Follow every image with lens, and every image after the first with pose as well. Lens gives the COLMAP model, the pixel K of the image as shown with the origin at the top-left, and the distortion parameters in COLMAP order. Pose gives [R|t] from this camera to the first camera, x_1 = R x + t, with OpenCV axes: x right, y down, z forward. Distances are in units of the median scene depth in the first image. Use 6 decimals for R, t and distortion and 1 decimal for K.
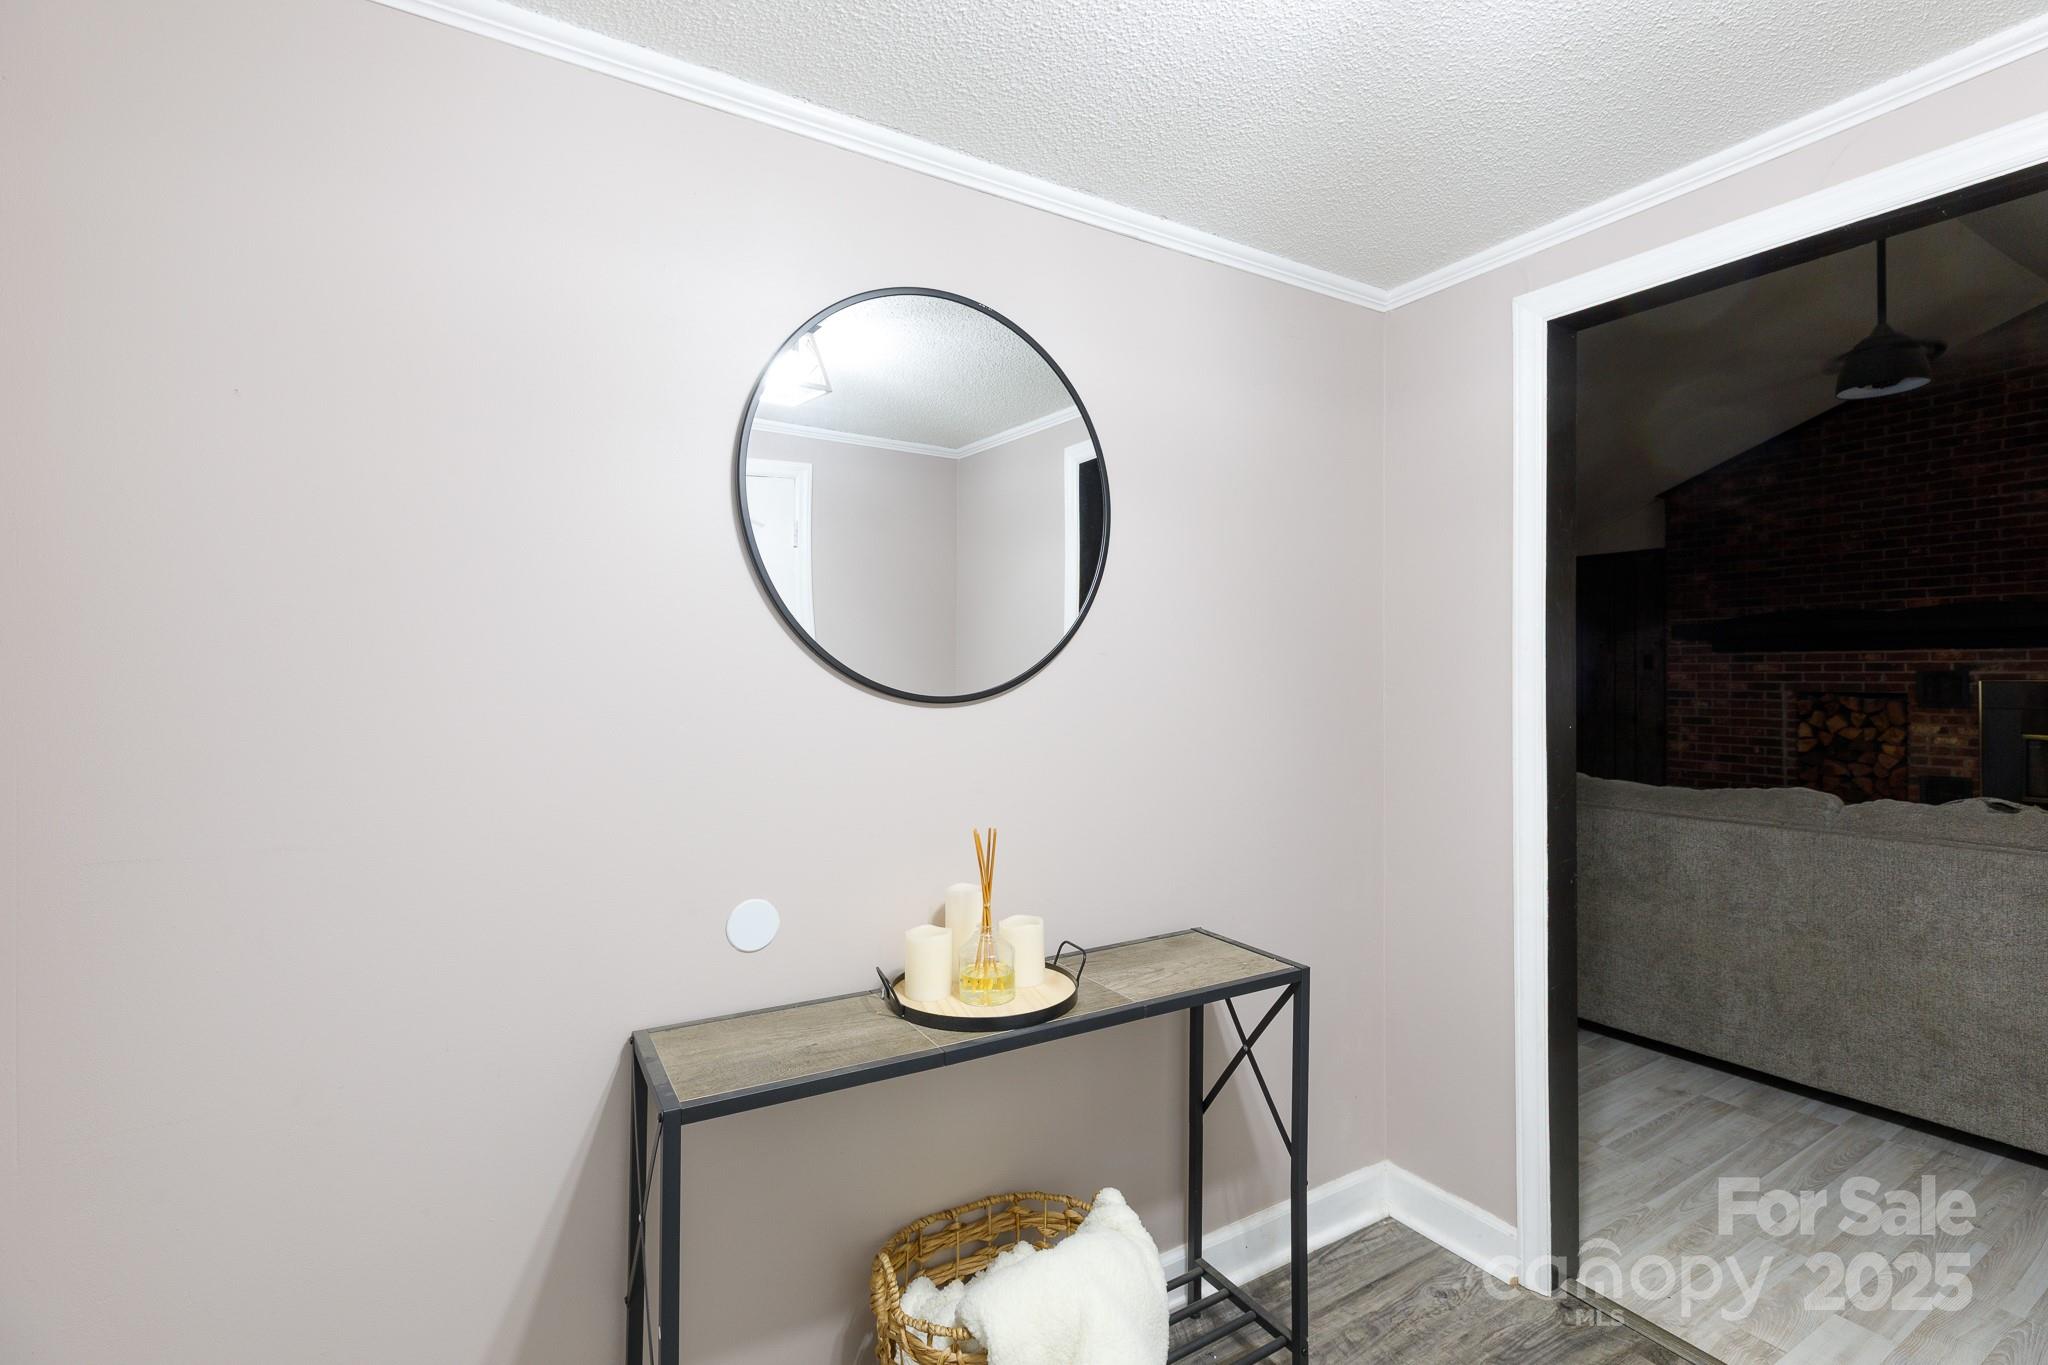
lens RADIAL K [[925.7, 0, 1021.1], [0, 925.7, 660.4], [0, 0, 1]] dist [0.008180, -0.000525]
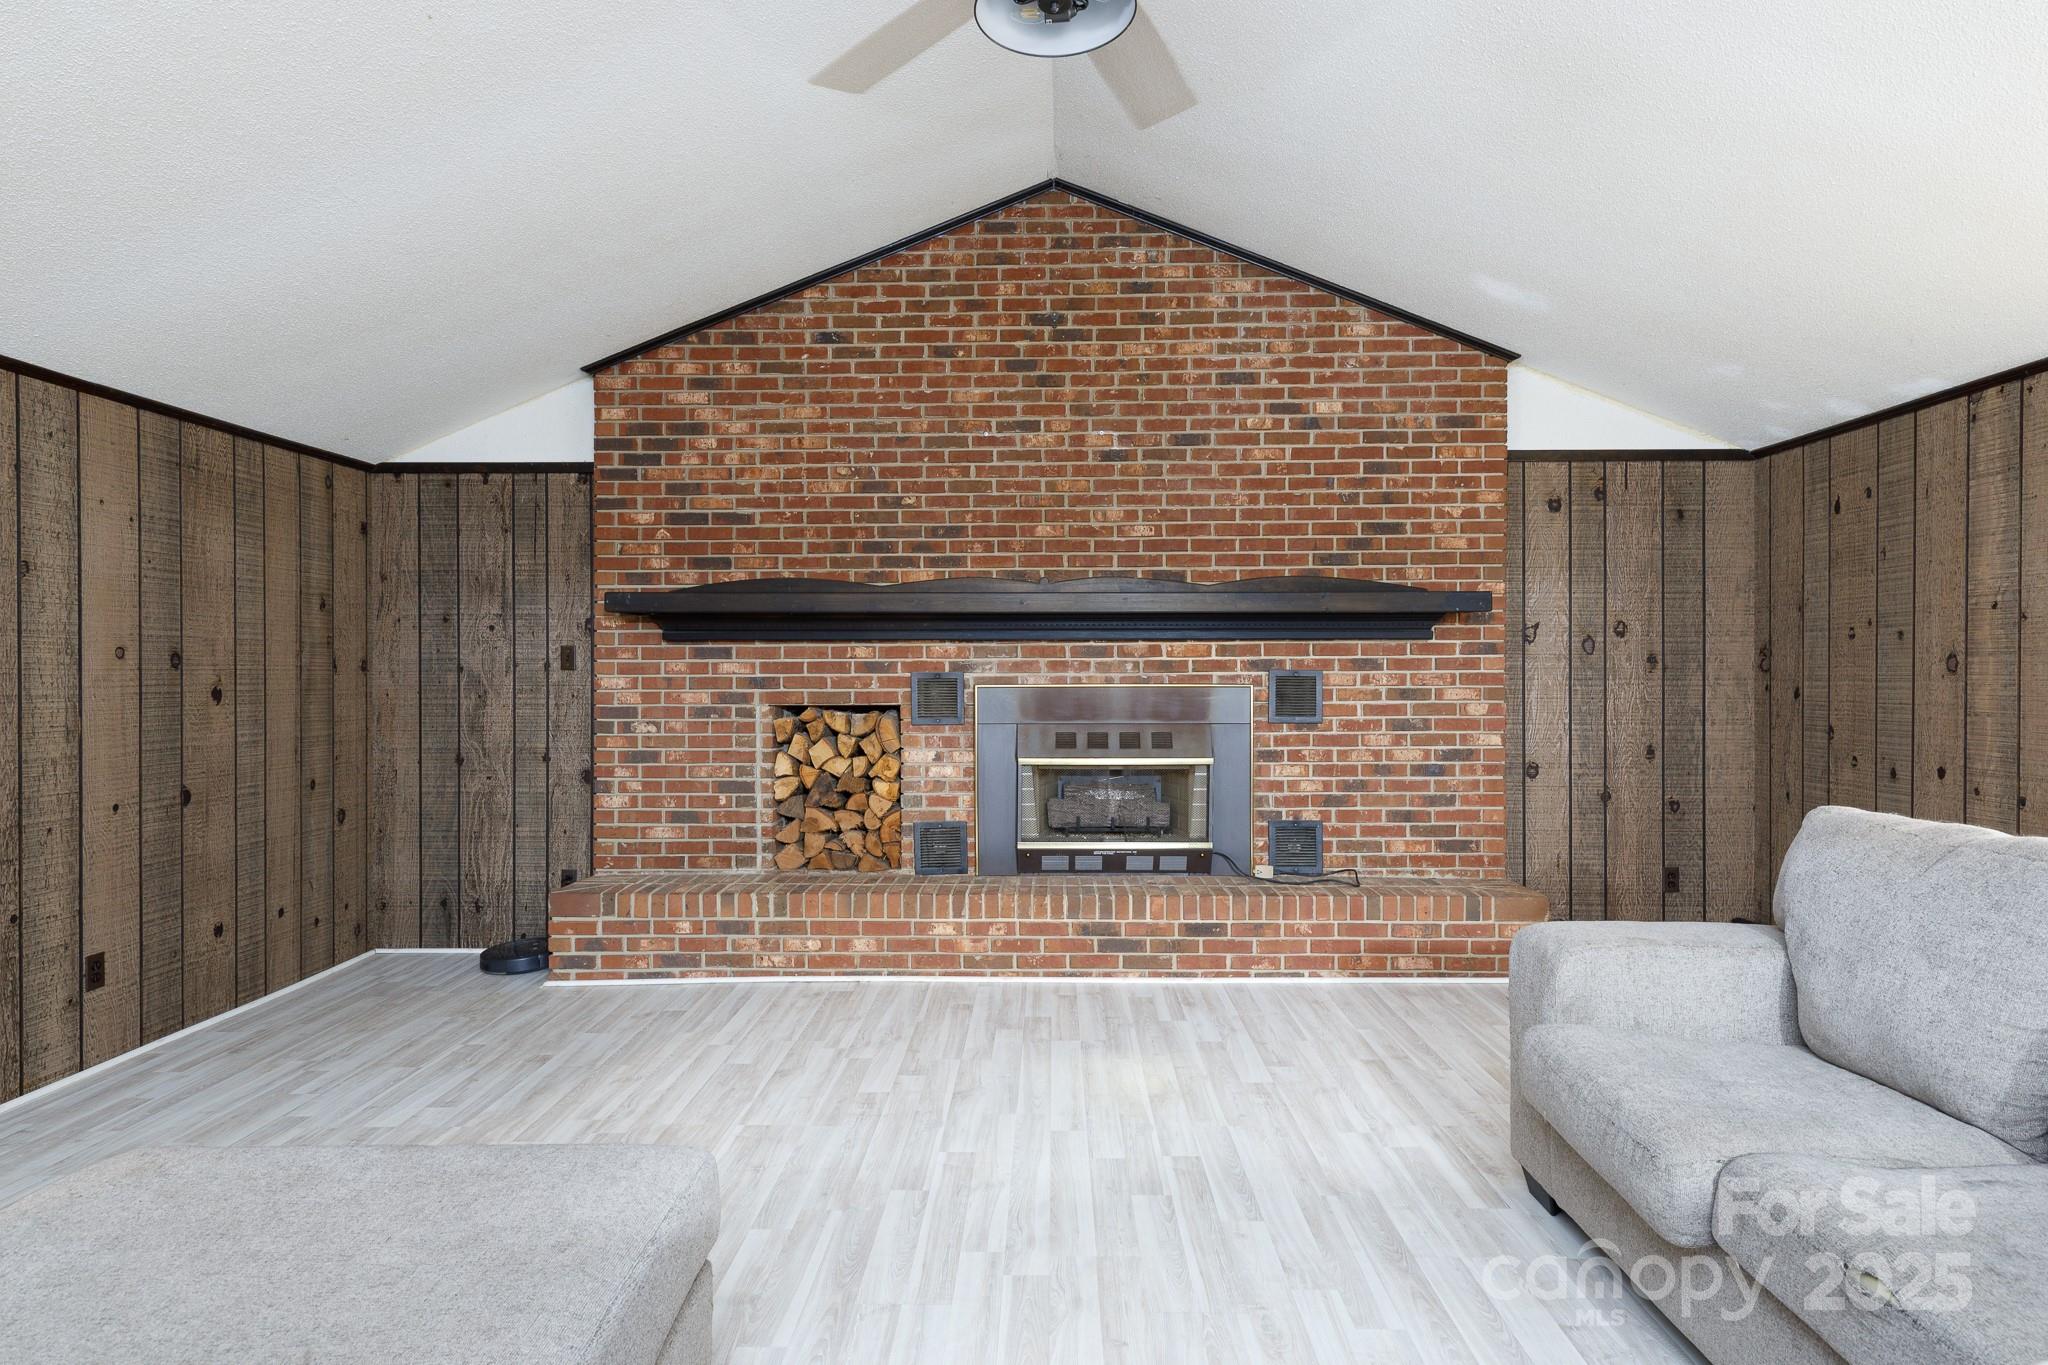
lens RADIAL K [[1131.6, 0, 1034.6], [0, 1131.6, 678.3], [0, 0, 1]] dist [0.002654, 0.002174]
pose [[0.547955, -0.007339, 0.836476, 0.286629], [-0.008225, 0.999866, 0.014160, 0.002375], [-0.836467, -0.014639, 0.547821, 0.433651]]
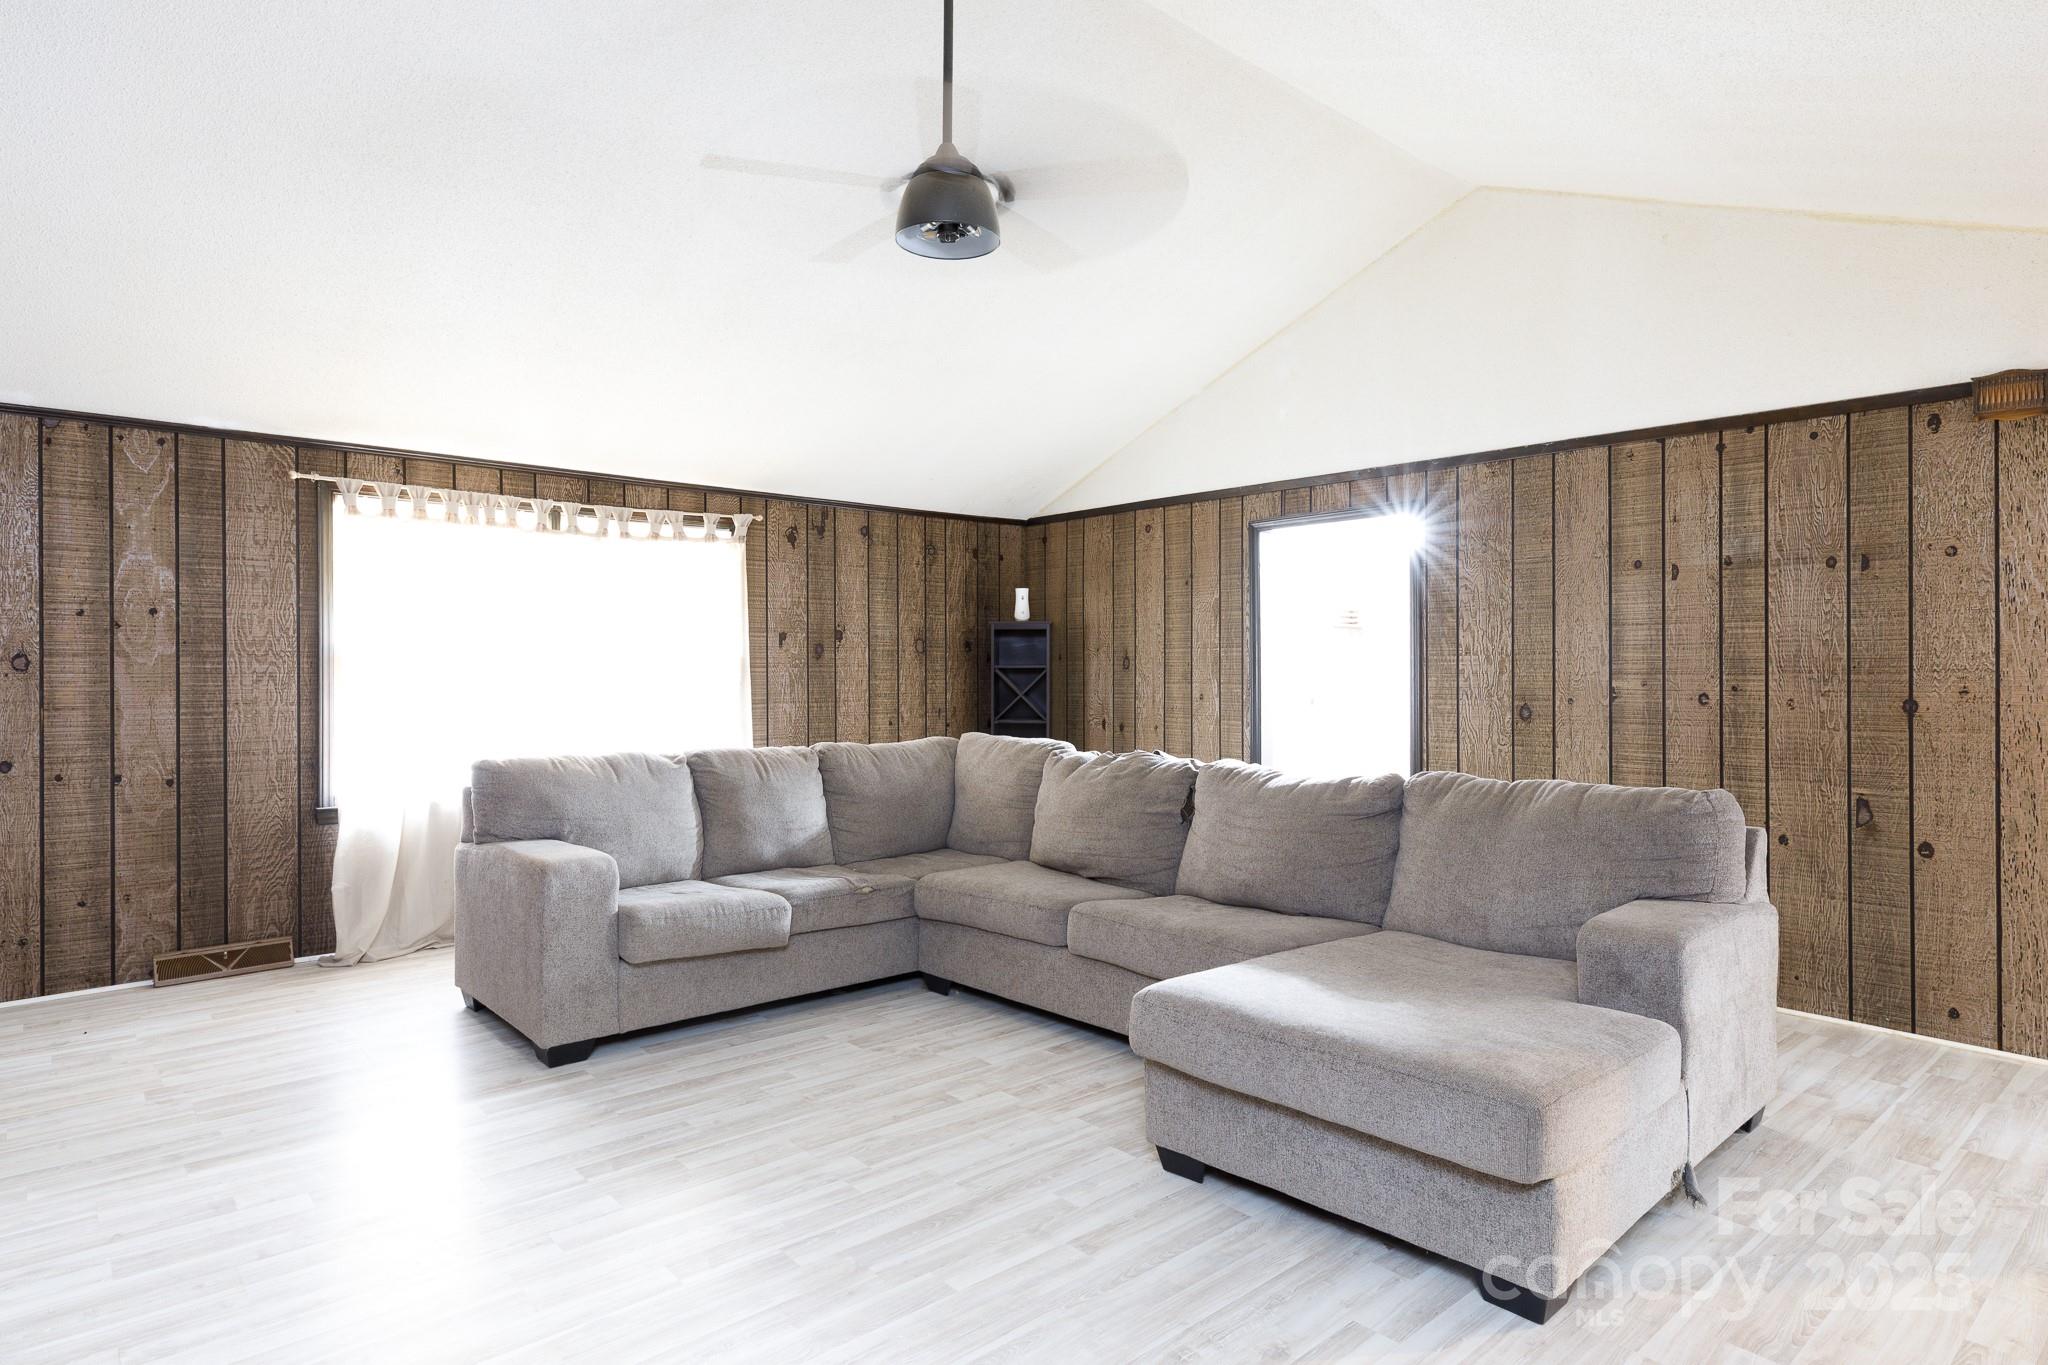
lens RADIAL K [[1131.6, 0, 1030.9], [0, 1131.6, 675.0], [0, 0, 1]] dist [0.002654, 0.002174]
pose [[-0.984280, 0.007786, -0.176442, 0.744695], [0.010331, 0.999855, -0.013508, 0.027844], [0.176311, -0.015118, -0.984218, 1.363361]]
